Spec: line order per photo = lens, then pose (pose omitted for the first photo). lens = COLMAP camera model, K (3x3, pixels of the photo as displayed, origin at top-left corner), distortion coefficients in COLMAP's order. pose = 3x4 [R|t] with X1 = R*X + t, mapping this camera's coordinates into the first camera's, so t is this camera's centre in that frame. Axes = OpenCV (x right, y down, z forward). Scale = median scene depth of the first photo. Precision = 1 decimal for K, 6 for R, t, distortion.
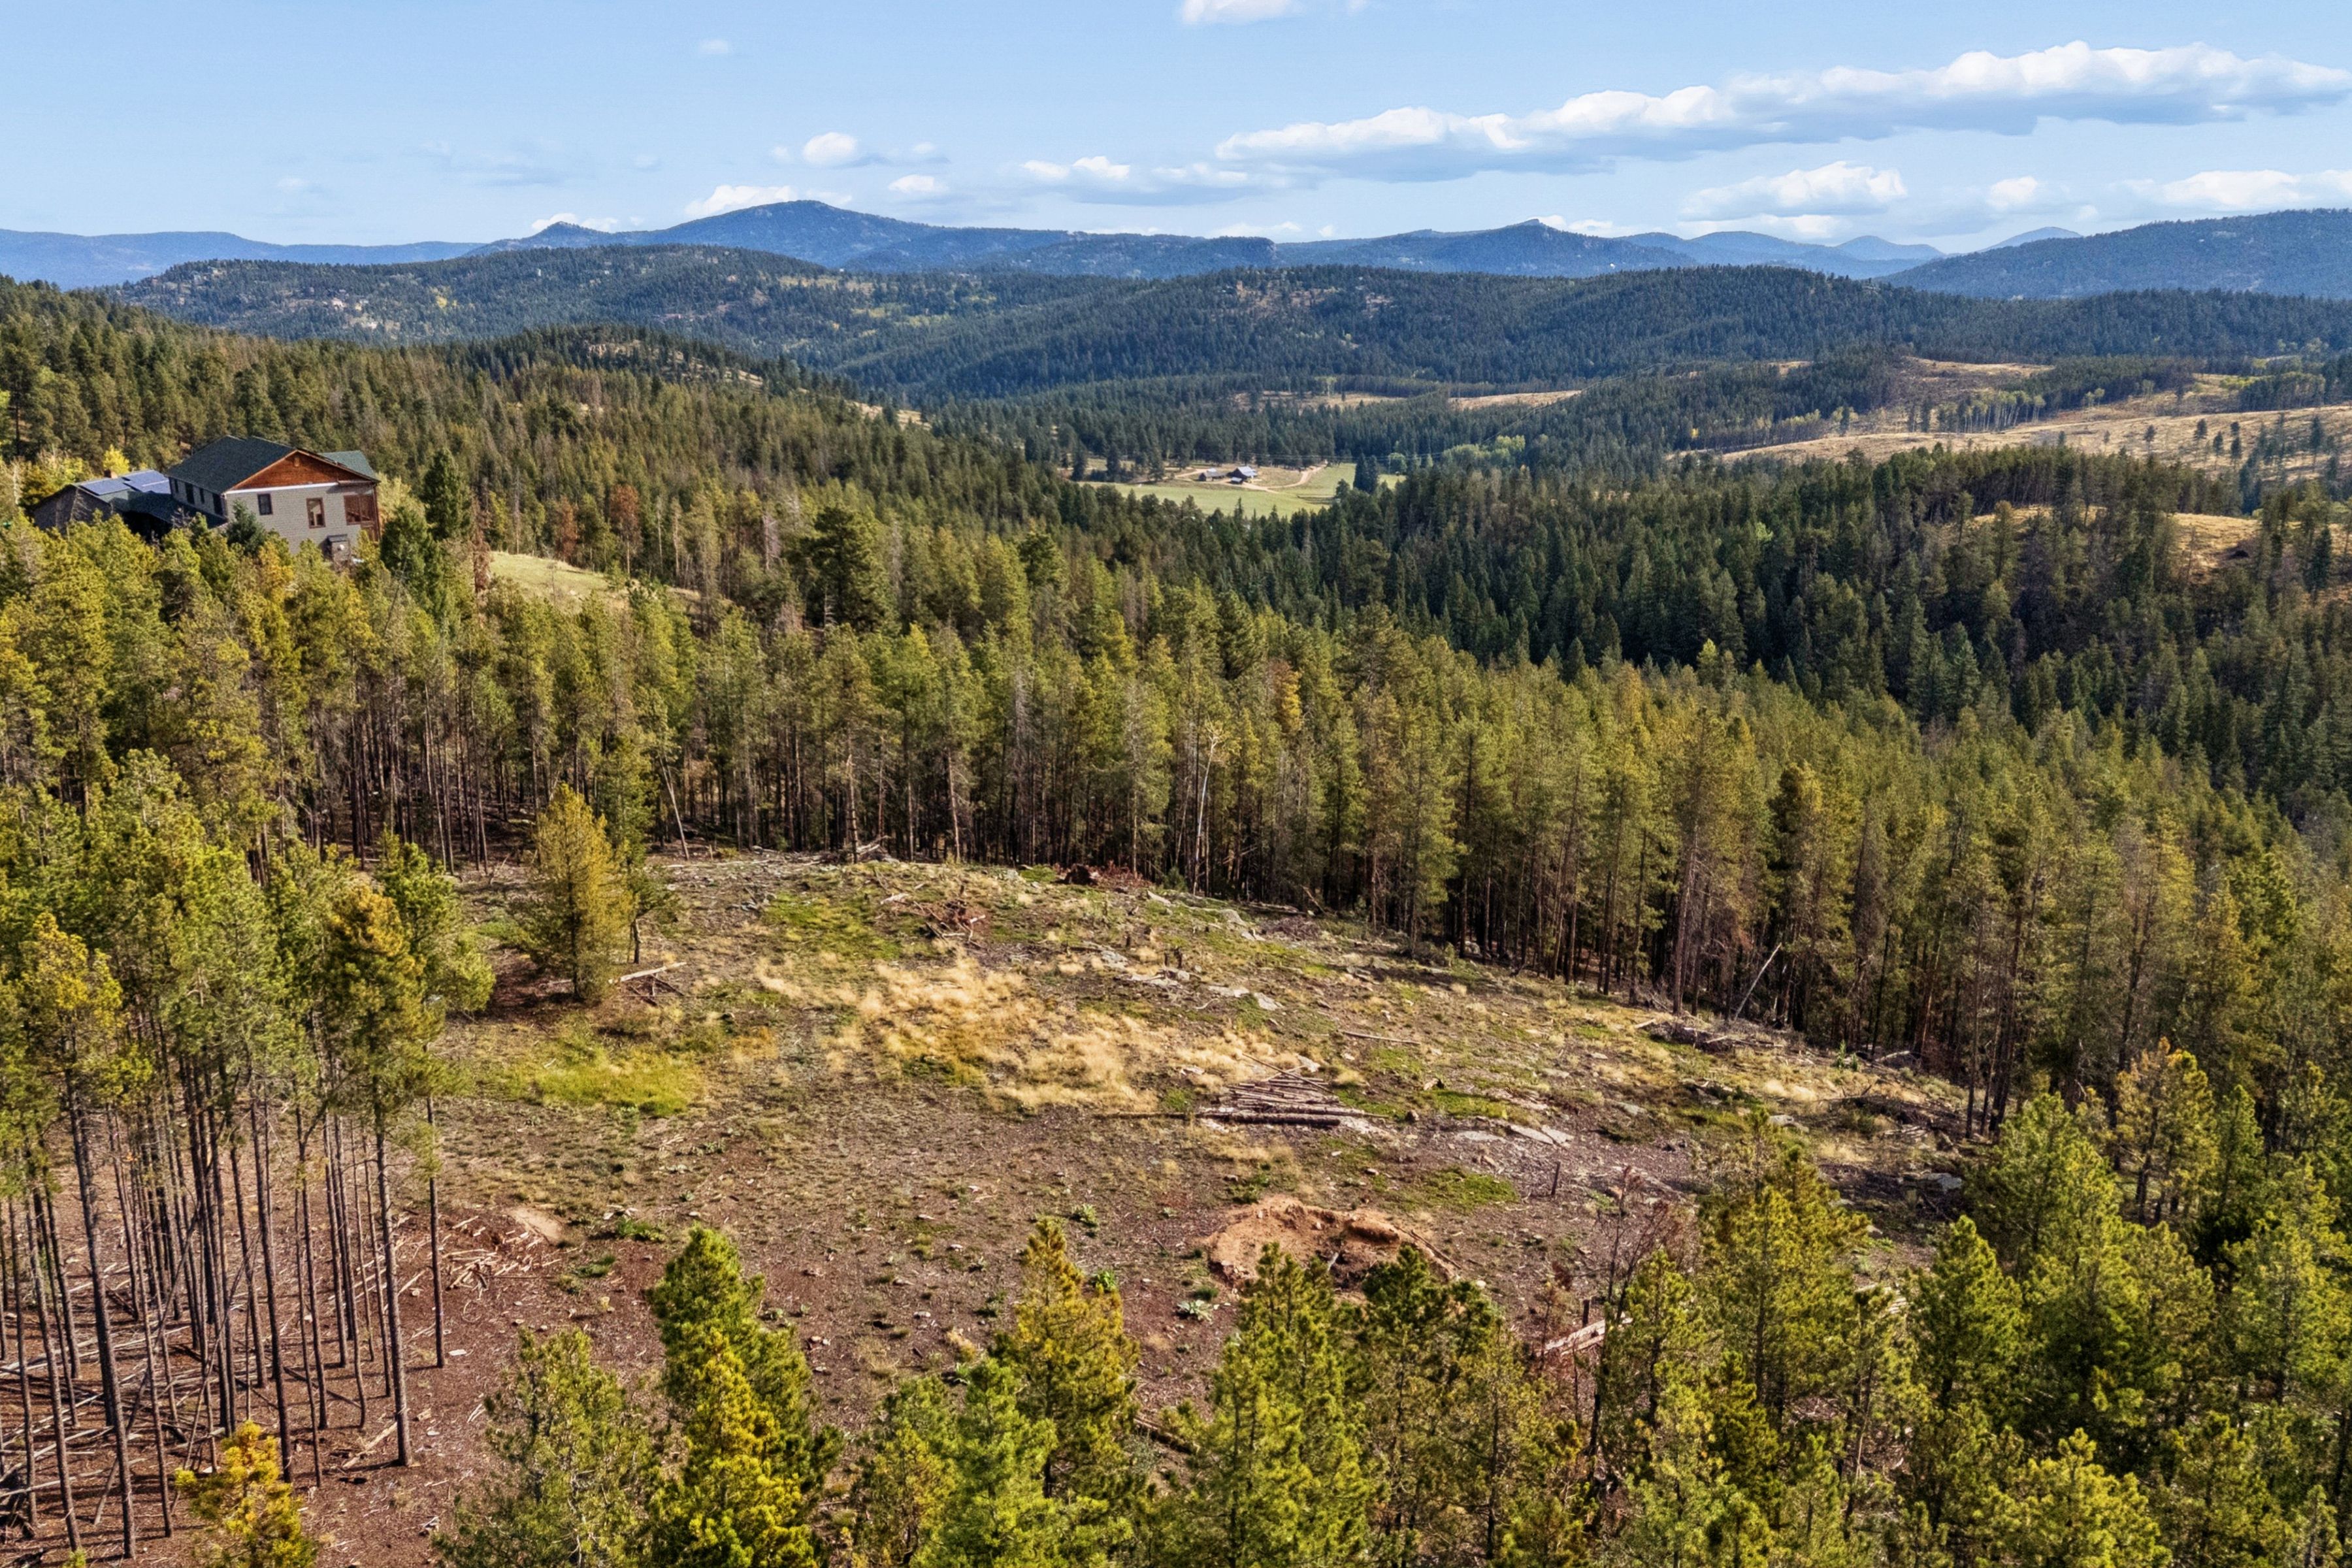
lens RADIAL K [[2115.4, 0, 1088.8], [0, 2115.4, 744.0], [0, 0, 1]] dist [0.102927, -0.124534]
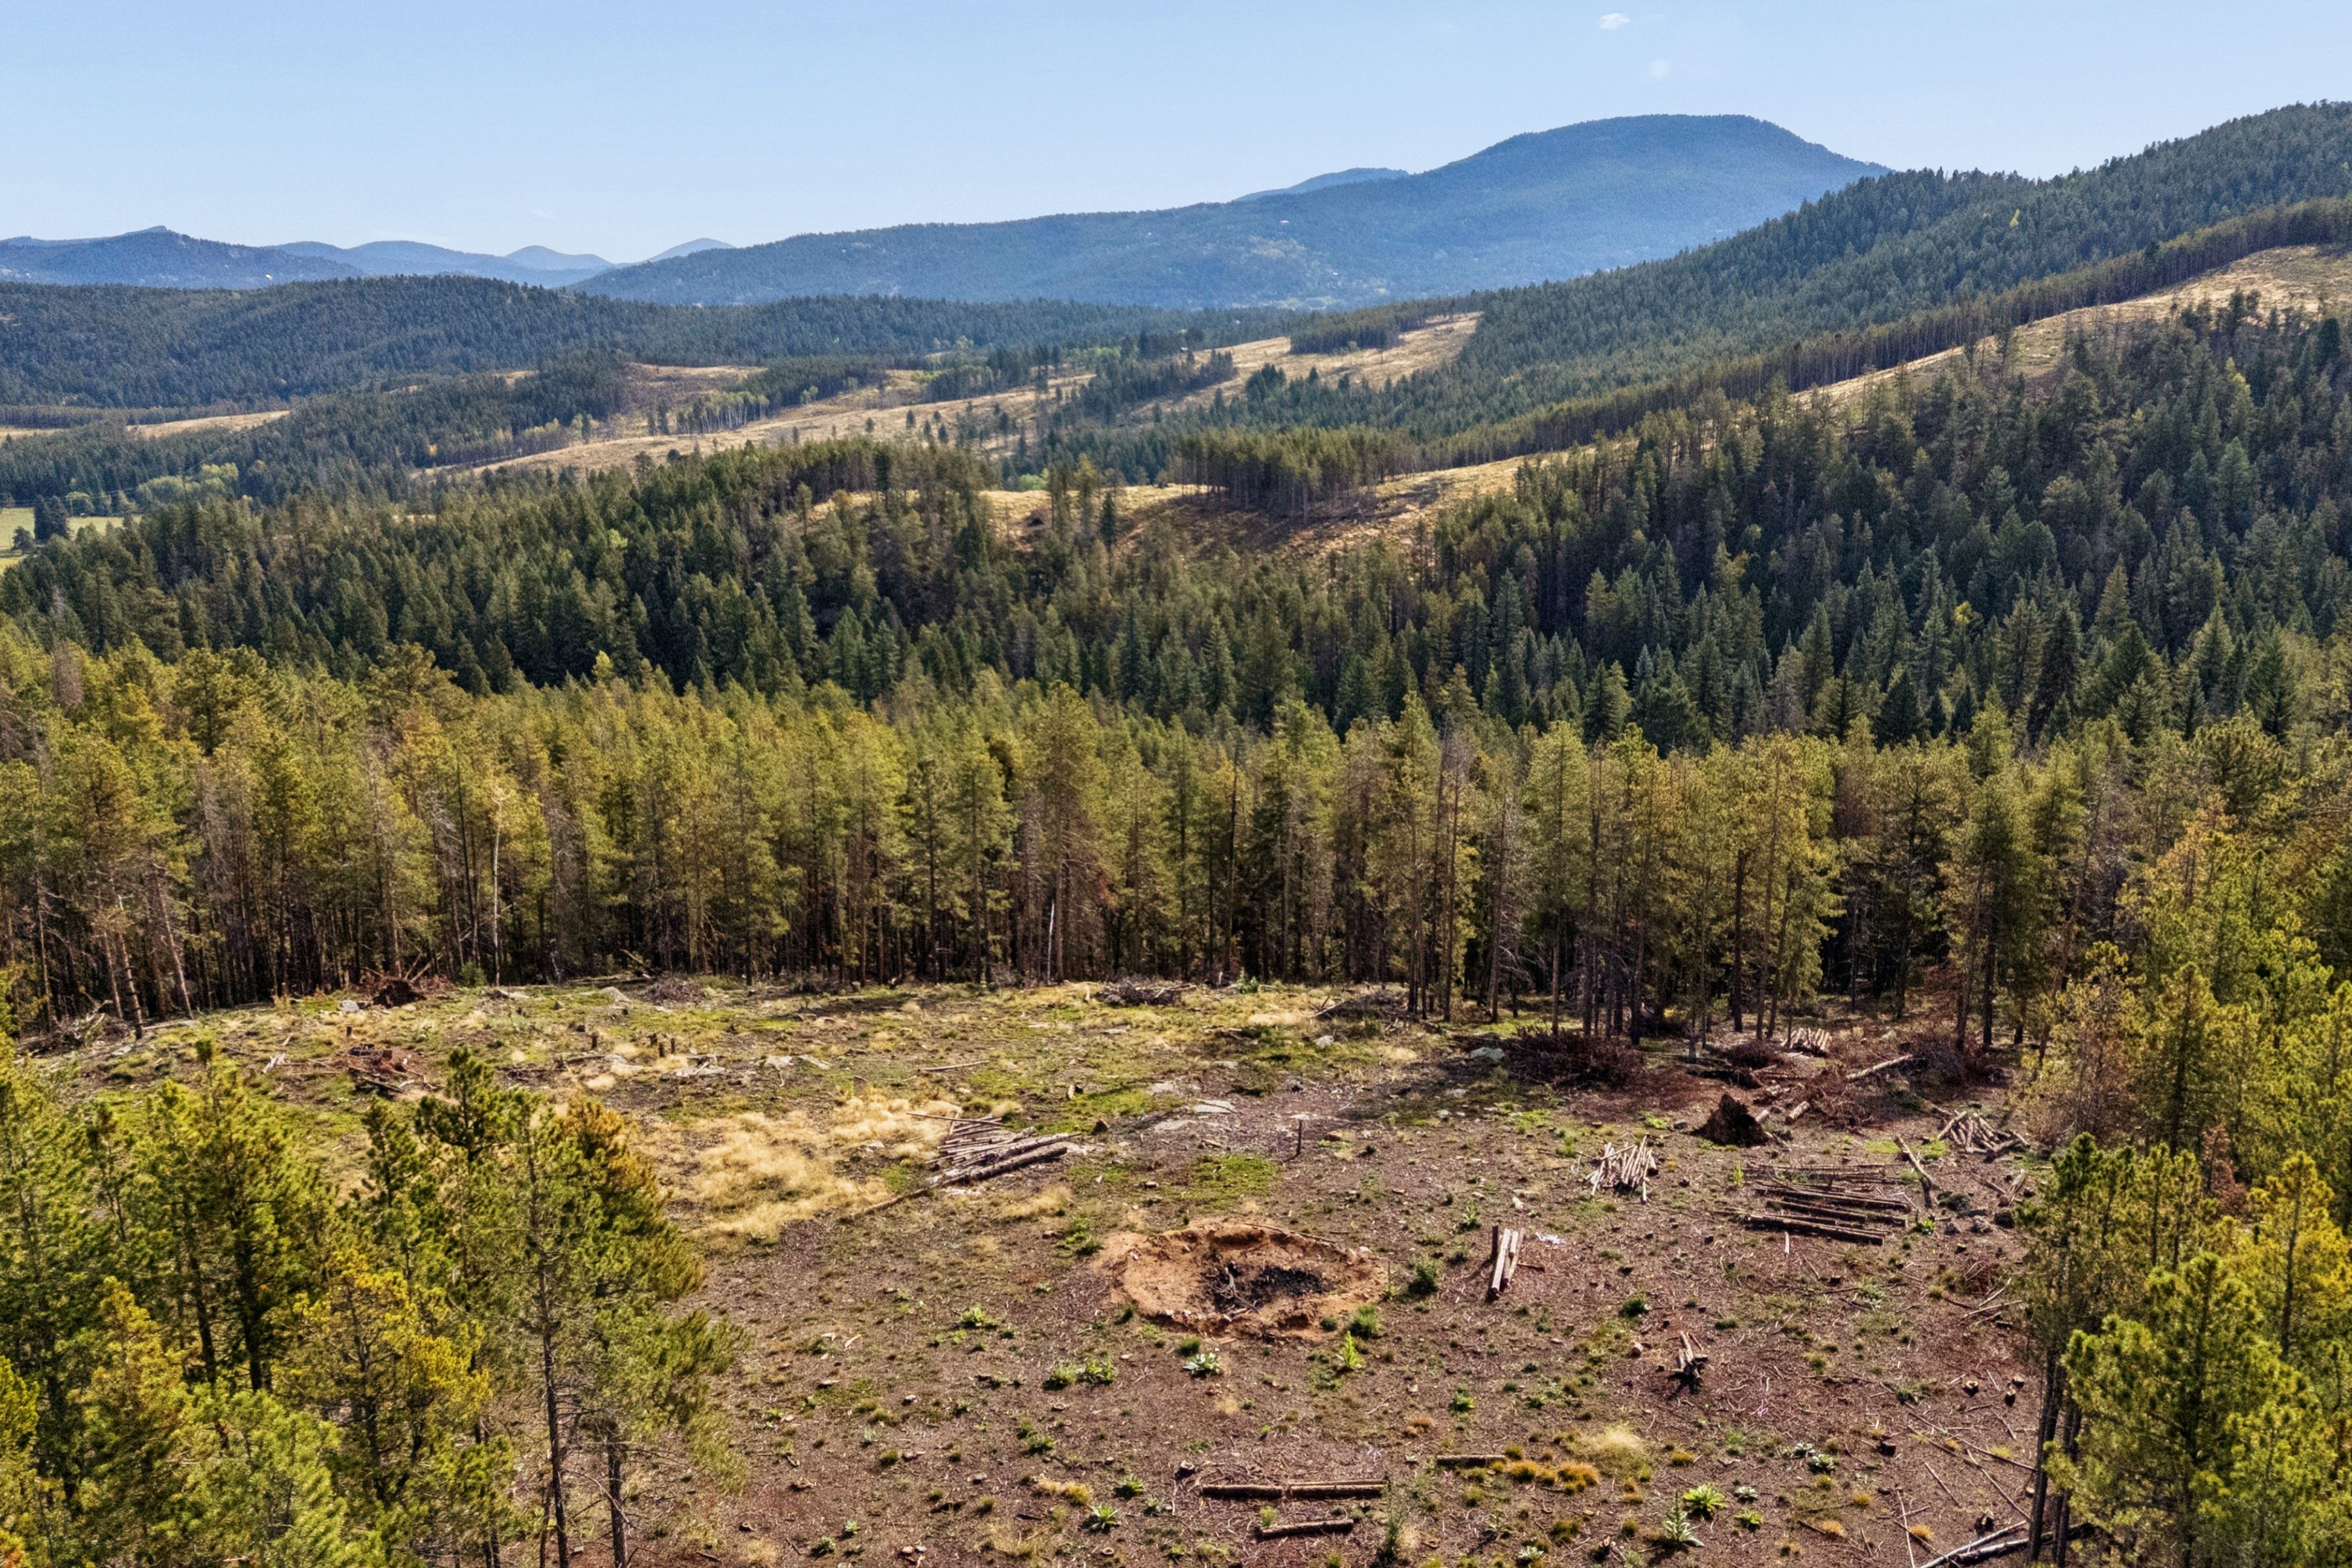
lens RADIAL K [[2099.3, 0, 1311.5], [0, 2099.3, 764.5], [0, 0, 1]] dist [0.103123, -0.116230]
pose [[0.773657, -0.161099, 0.612782, -0.041716], [0.157468, 0.985680, 0.060325, -0.003436], [-0.613725, 0.049823, 0.787946, 0.023874]]
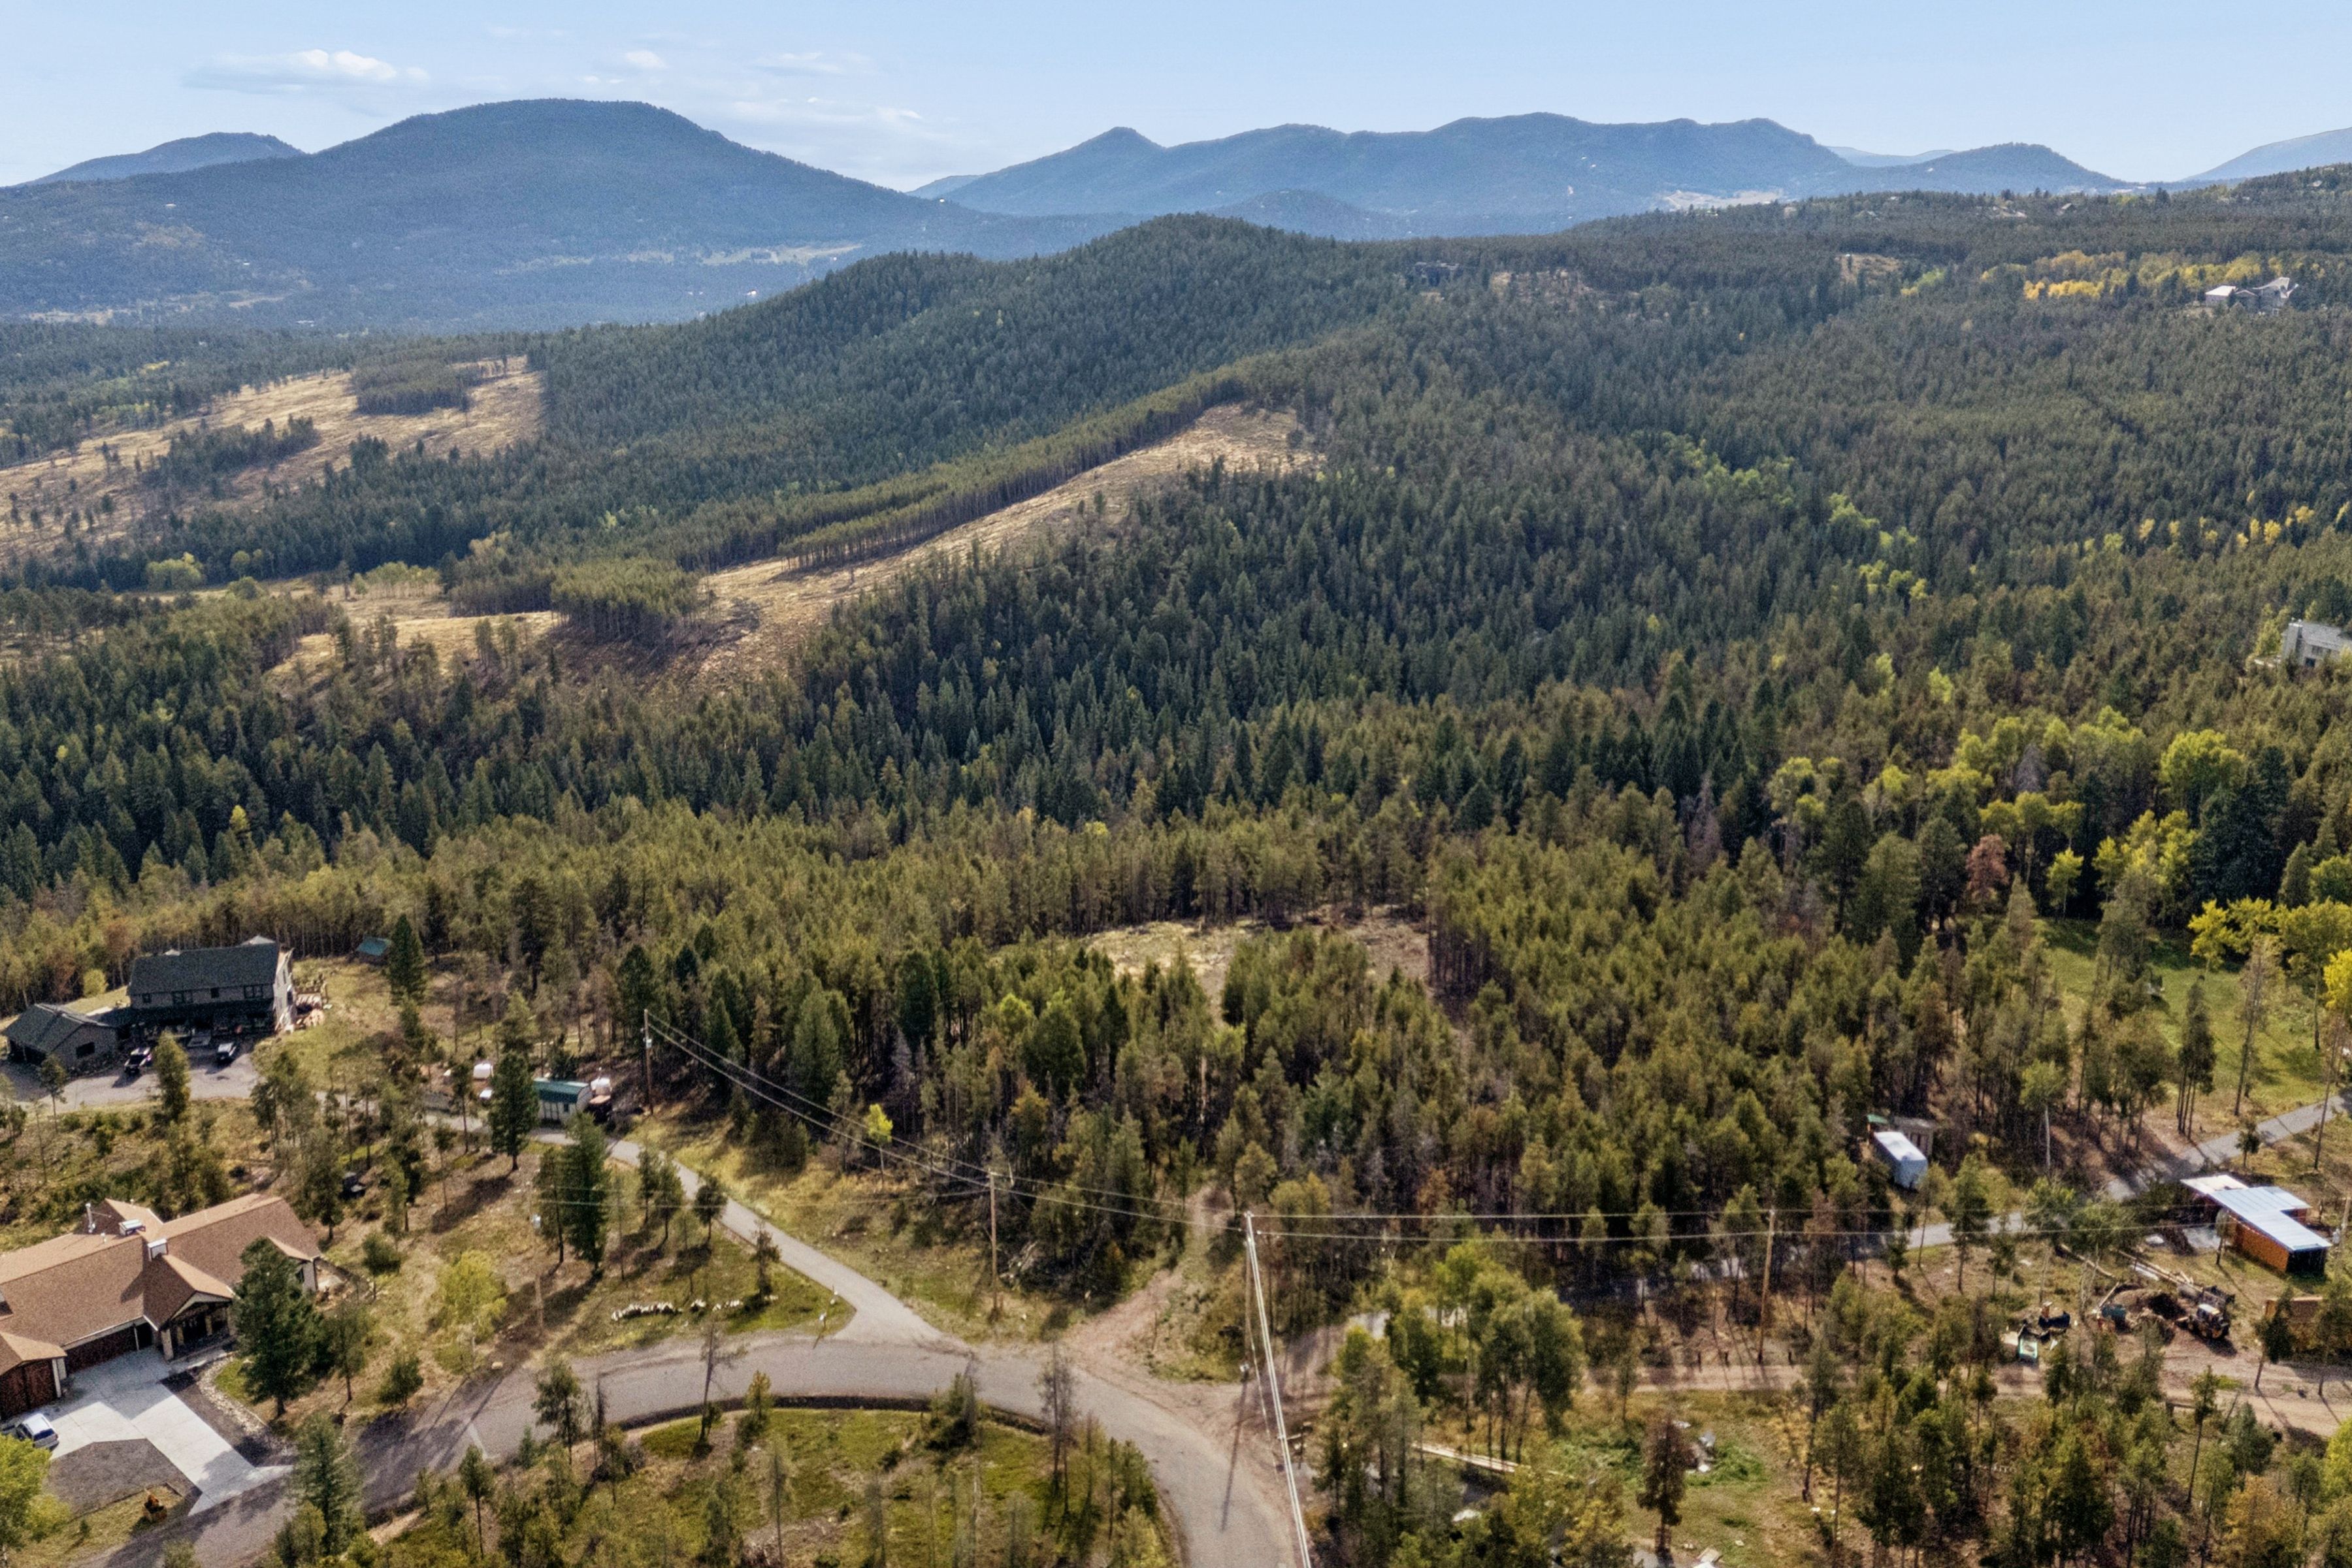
lens RADIAL K [[2099.0, 0, 1176.0], [0, 2099.0, 784.0], [0, 0, 1]] dist [0.193518, -0.239051]
pose [[0.417057, -0.261040, 0.870587, -0.450949], [0.220665, 0.958289, 0.181627, -0.122081], [-0.881686, 0.116359, 0.457263, -0.119430]]
